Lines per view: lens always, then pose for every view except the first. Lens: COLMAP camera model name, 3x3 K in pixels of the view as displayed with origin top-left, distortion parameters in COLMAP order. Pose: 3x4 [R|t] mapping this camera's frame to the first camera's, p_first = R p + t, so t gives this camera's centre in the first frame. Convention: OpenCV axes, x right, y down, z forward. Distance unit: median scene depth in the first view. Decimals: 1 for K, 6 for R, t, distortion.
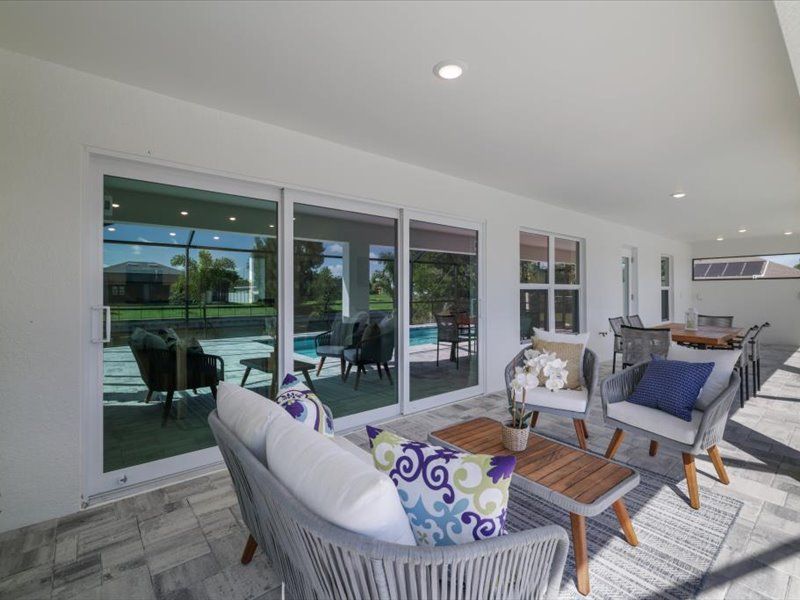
lens RADIAL K [[373.8, 0, 401.1], [0, 373.8, 296.5], [0, 0, 1]] dist [-0.001587, 0.000248]
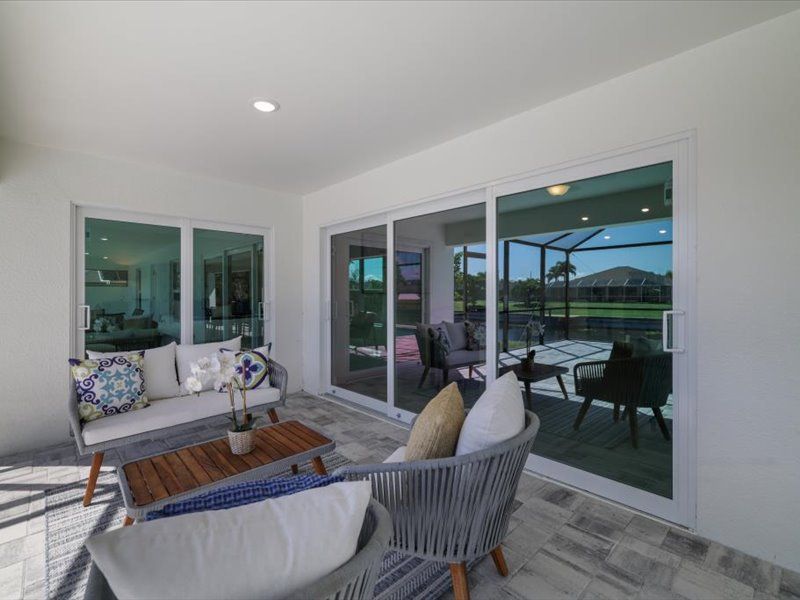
lens RADIAL K [[361.0, 0, 400.0], [0, 361.0, 300.0], [0, 0, 1]] dist [0.000213, 0.000038]
pose [[0.077980, 0.016626, -0.996816, 0.688214], [-0.006867, 0.999846, 0.016139, -0.013447], [0.996931, 0.005587, 0.078082, 0.707039]]
